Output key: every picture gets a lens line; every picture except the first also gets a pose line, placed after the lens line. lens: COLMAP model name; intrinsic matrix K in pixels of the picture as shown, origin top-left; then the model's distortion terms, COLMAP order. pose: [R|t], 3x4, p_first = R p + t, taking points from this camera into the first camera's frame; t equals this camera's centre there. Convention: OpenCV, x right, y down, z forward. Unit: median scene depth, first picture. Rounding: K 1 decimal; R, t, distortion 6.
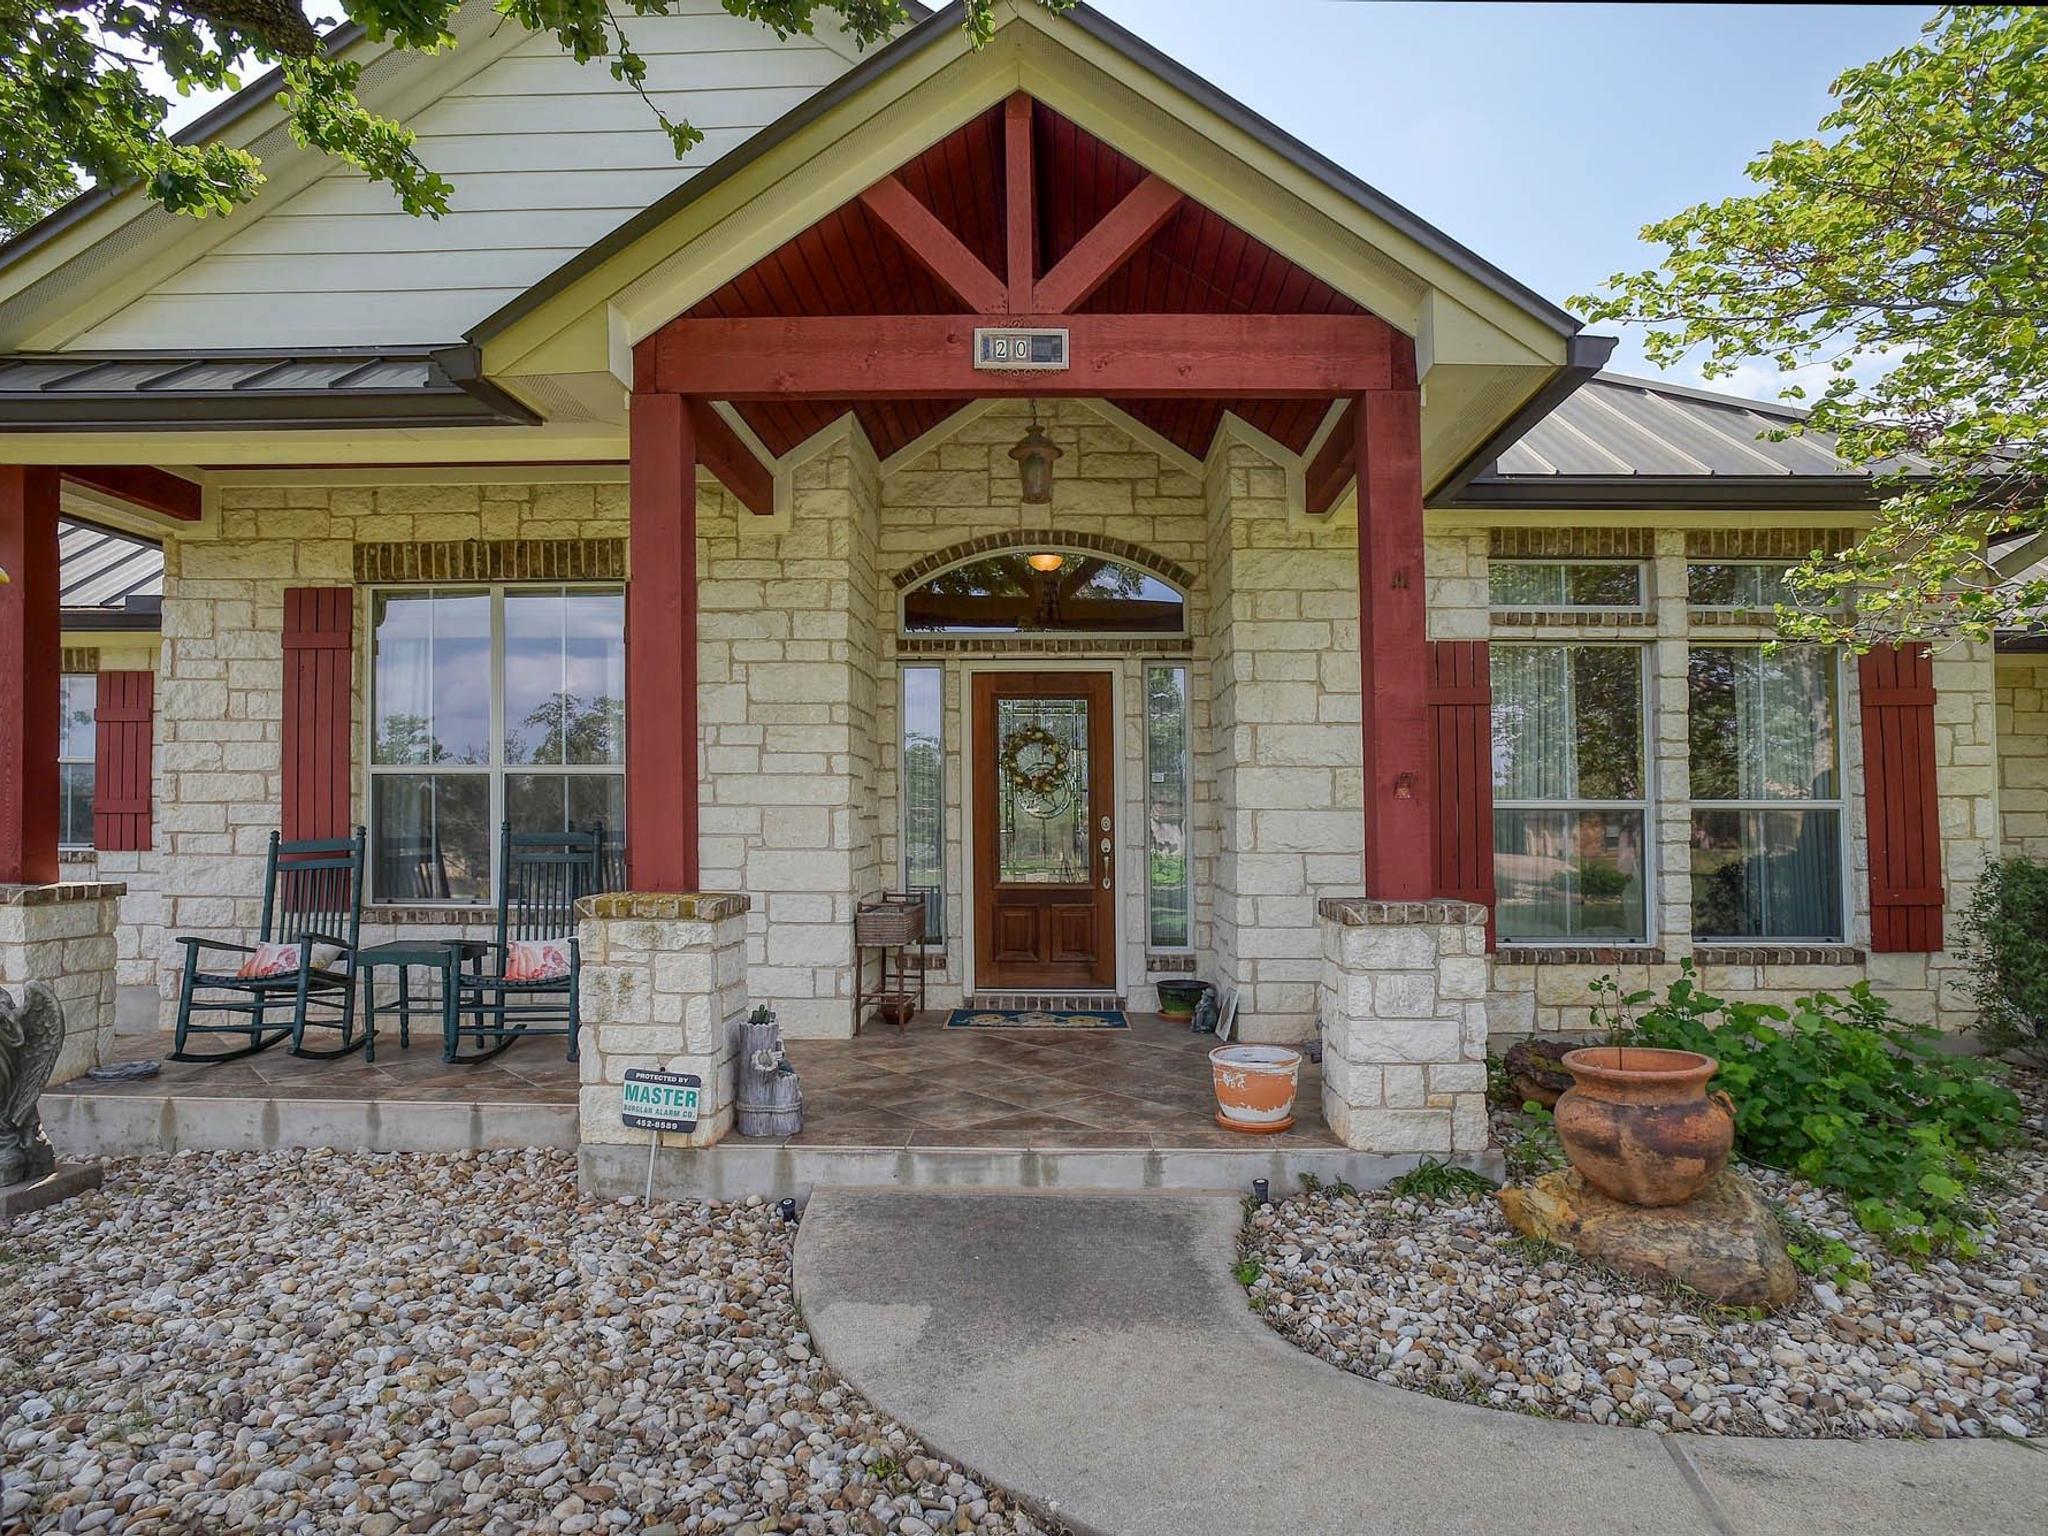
lens RADIAL K [[1170.2, 0, 992.5], [0, 1170.2, 762.1], [0, 0, 1]] dist [-0.062990, 0.049436]
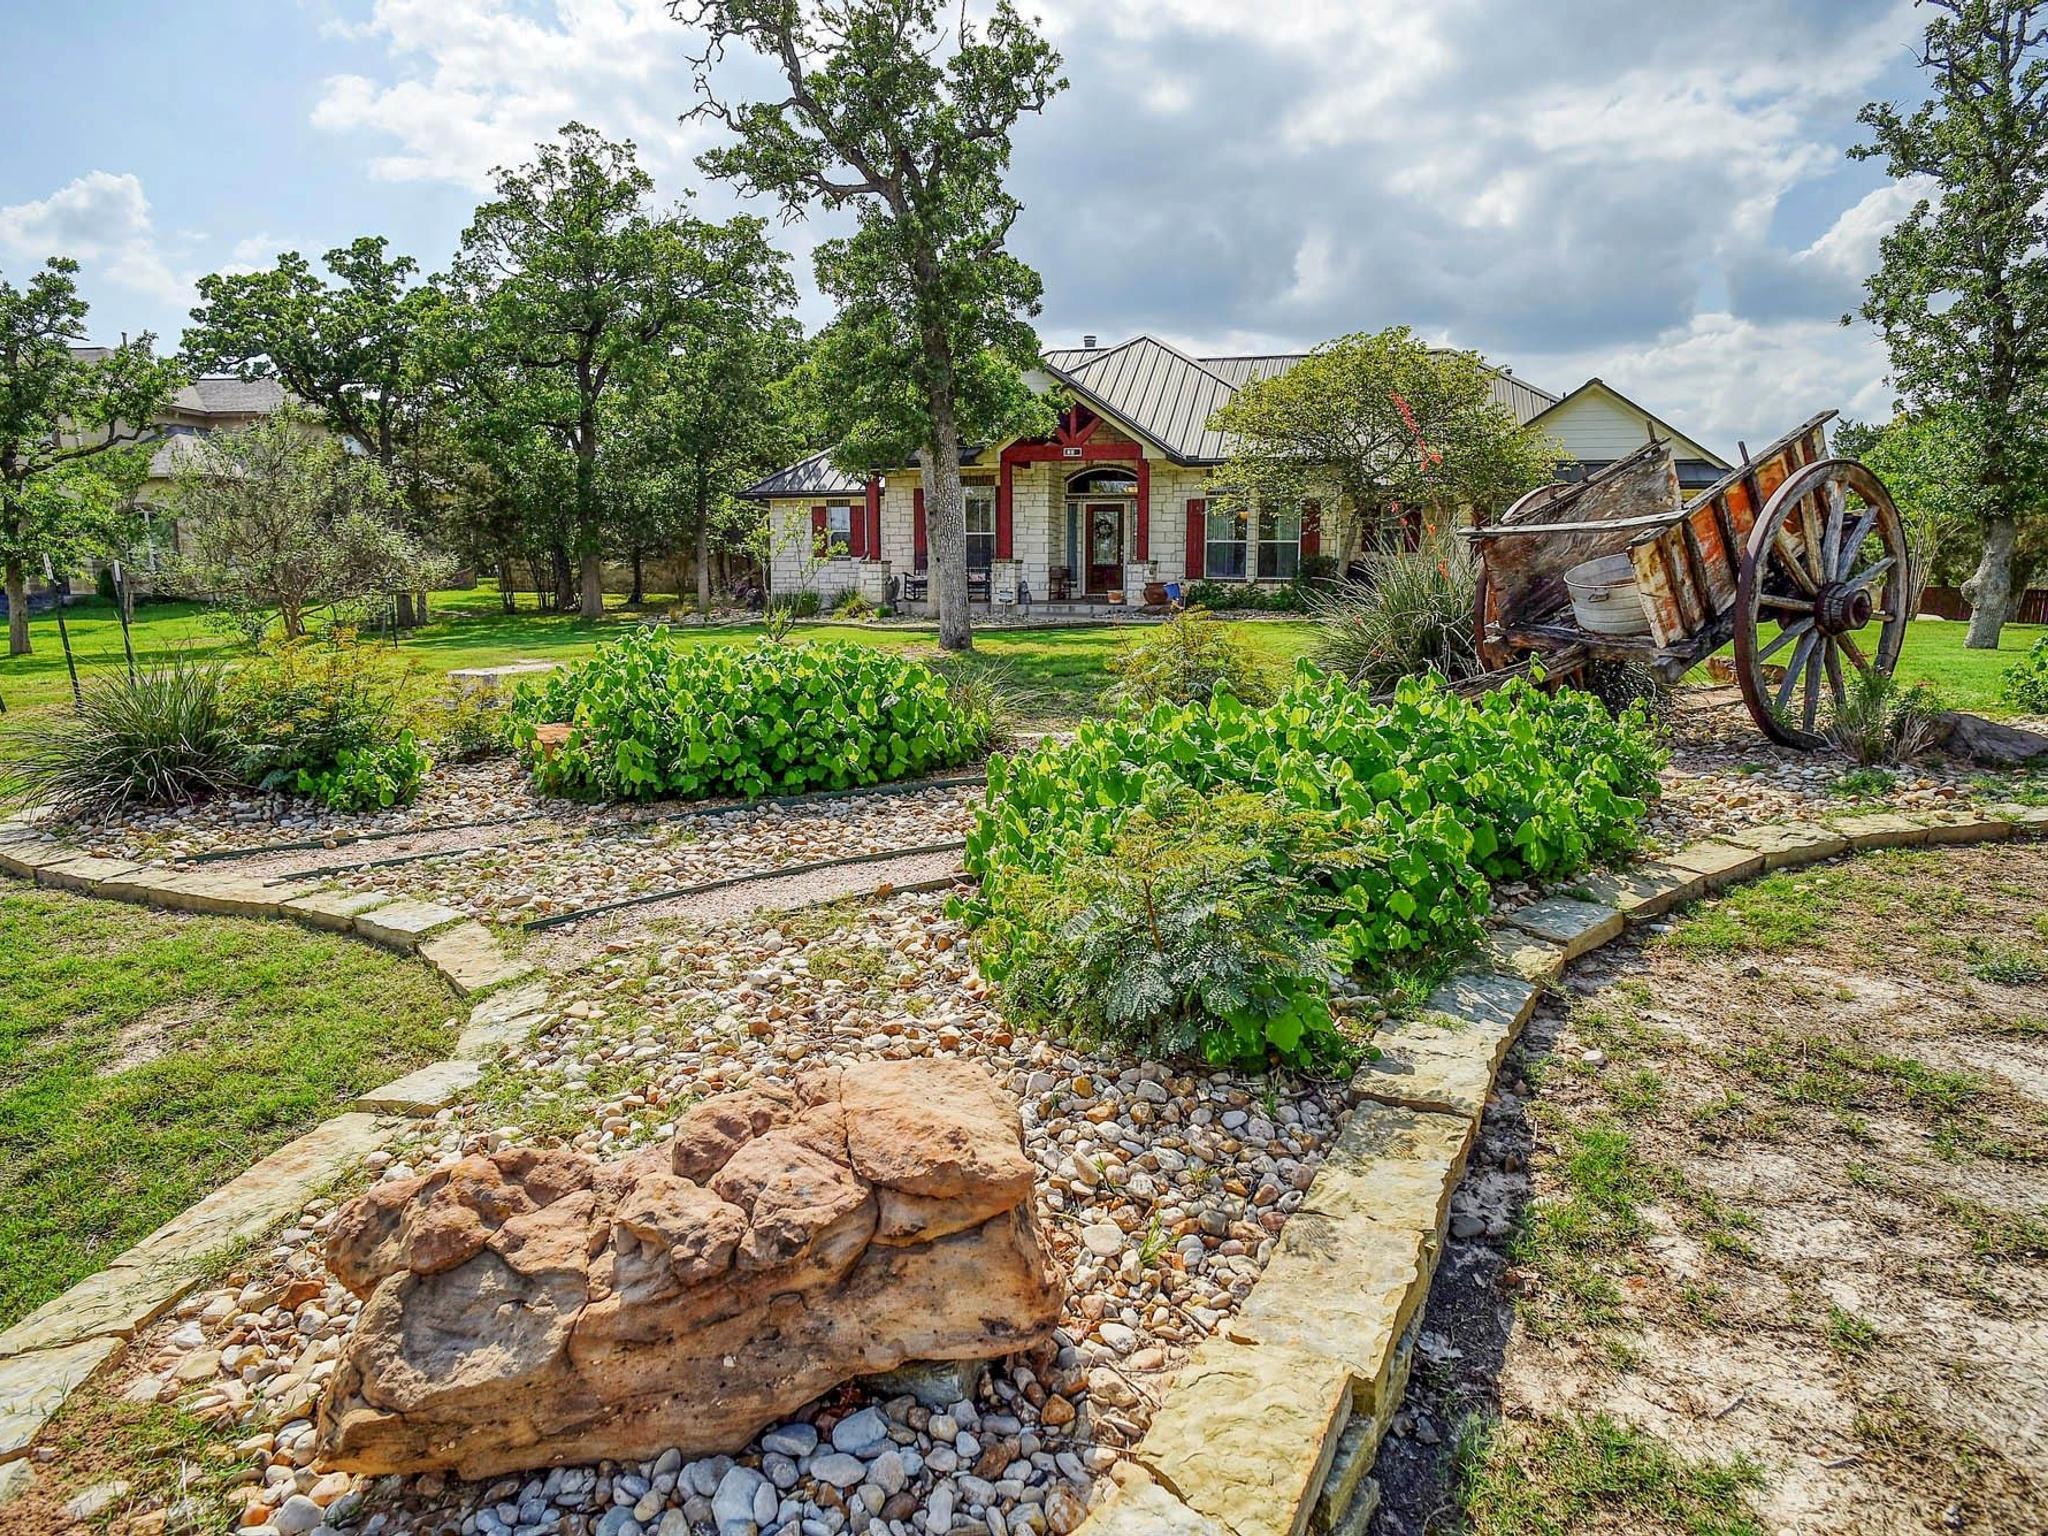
lens RADIAL K [[1170.2, 0, 992.5], [0, 1170.2, 762.1], [0, 0, 1]] dist [-0.062990, 0.049436]
pose [[0.964752, 0.043810, -0.259488, 0.773606], [0.013104, 0.976825, 0.213639, -0.085556], [0.262834, -0.209509, 0.941820, -3.031277]]
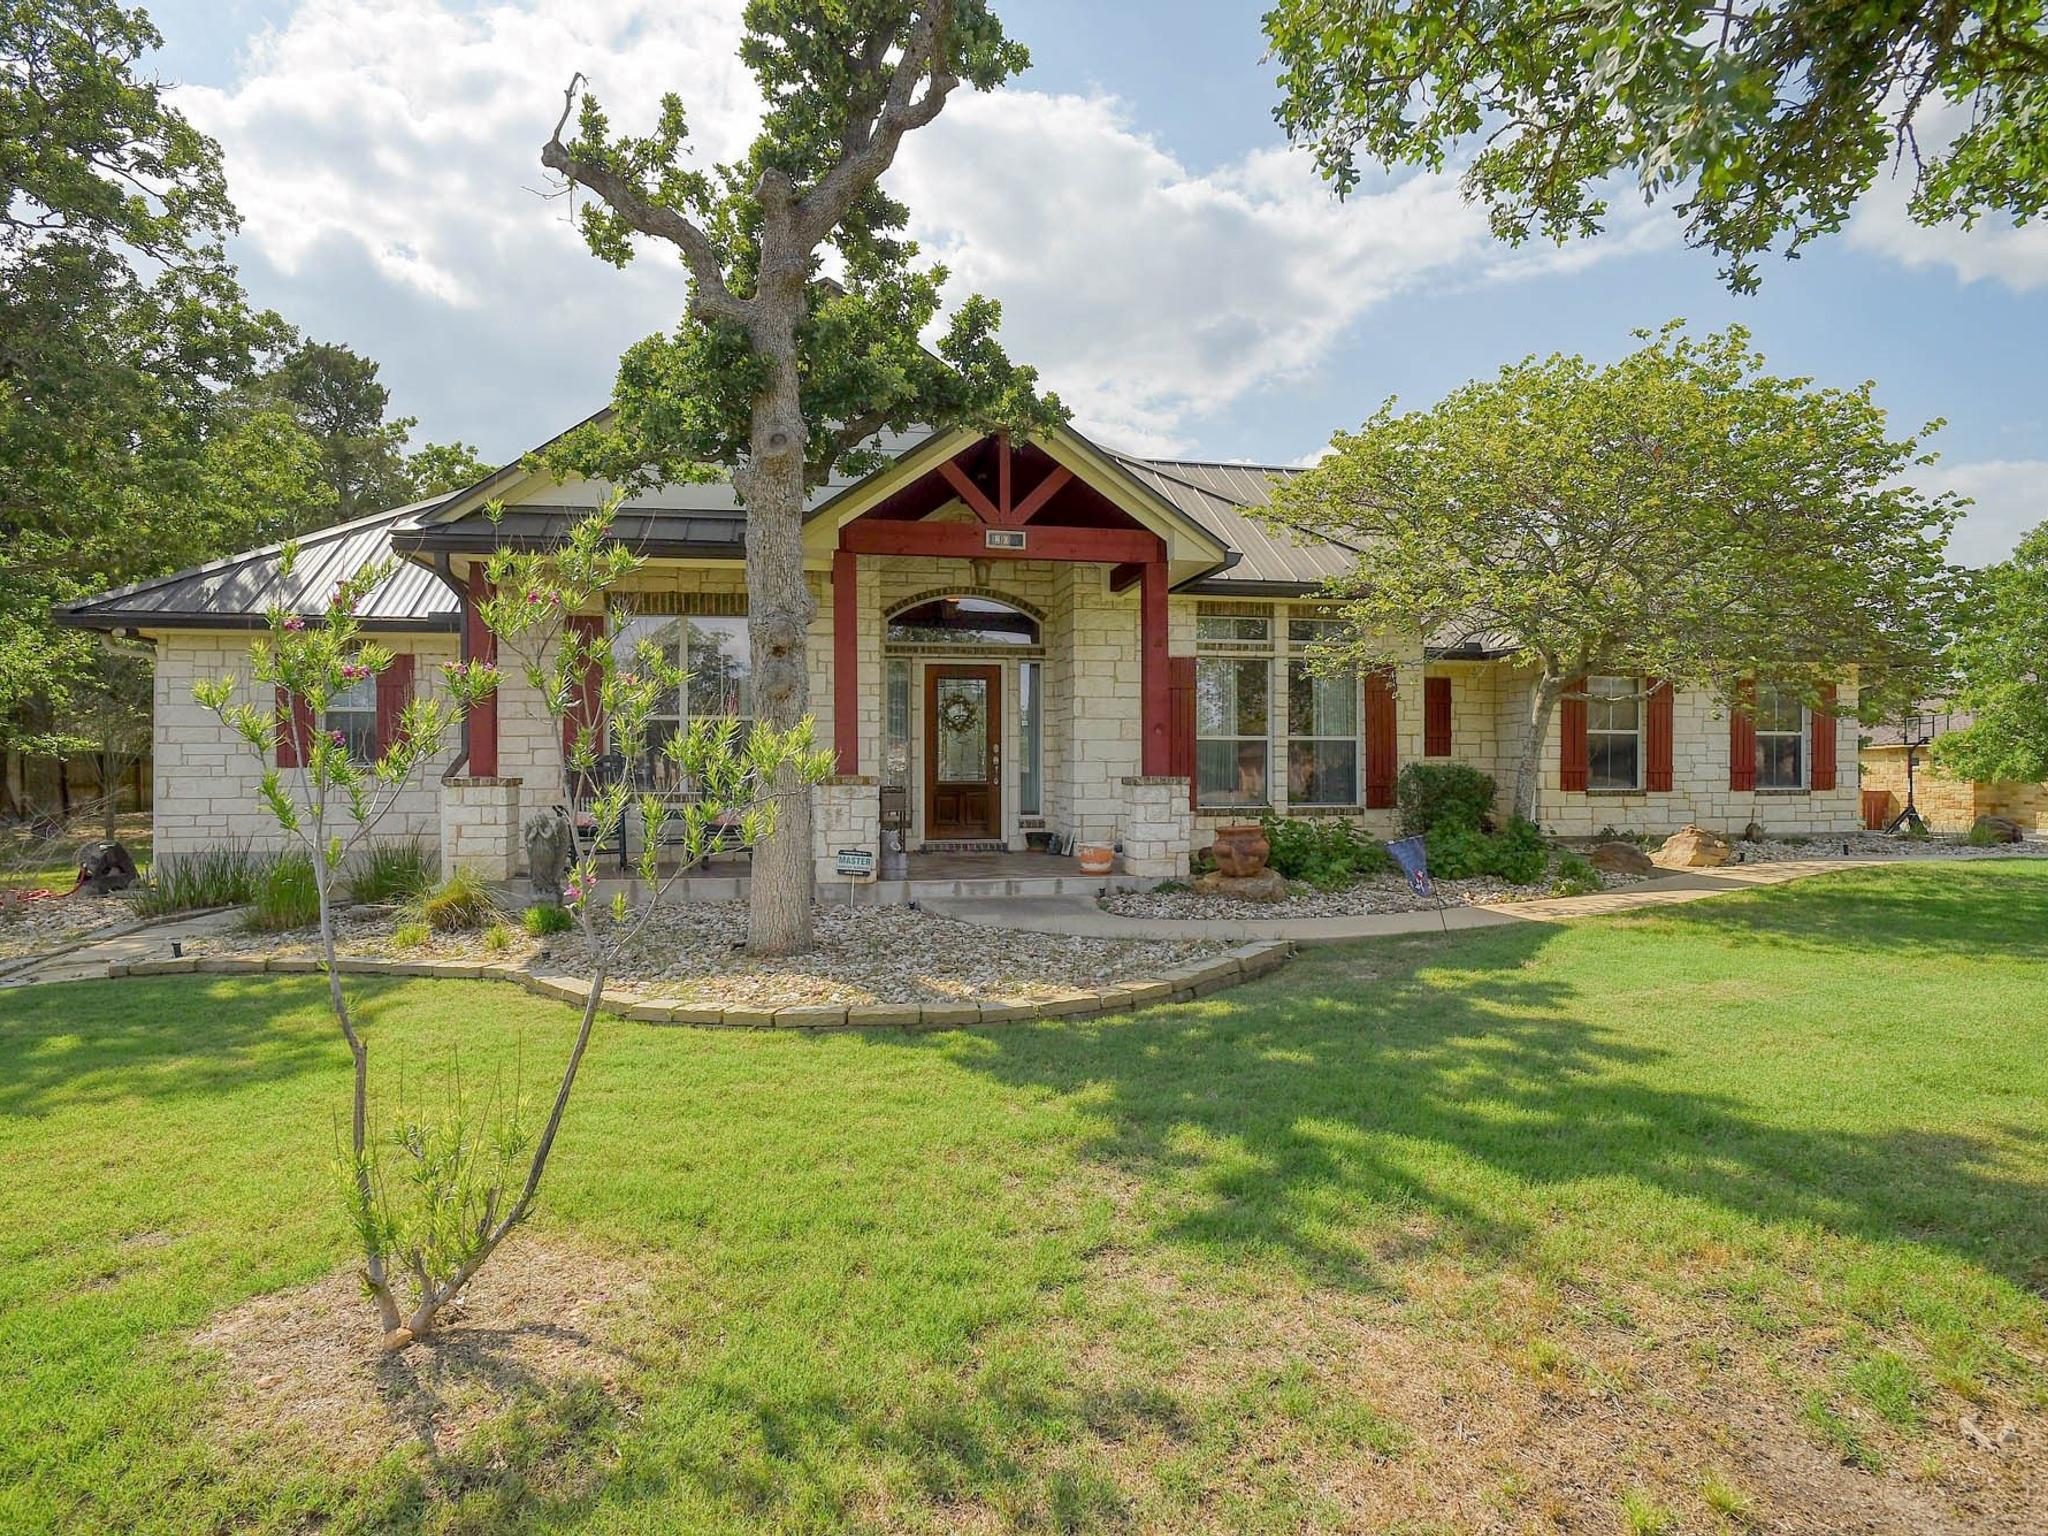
lens RADIAL K [[1170.2, 0, 992.5], [0, 1170.2, 762.1], [0, 0, 1]] dist [-0.062990, 0.049436]
pose [[0.975777, -0.002675, 0.218749, -0.363976], [-0.008515, 0.998703, 0.050200, -0.020414], [-0.218600, -0.050846, 0.974489, -0.916938]]
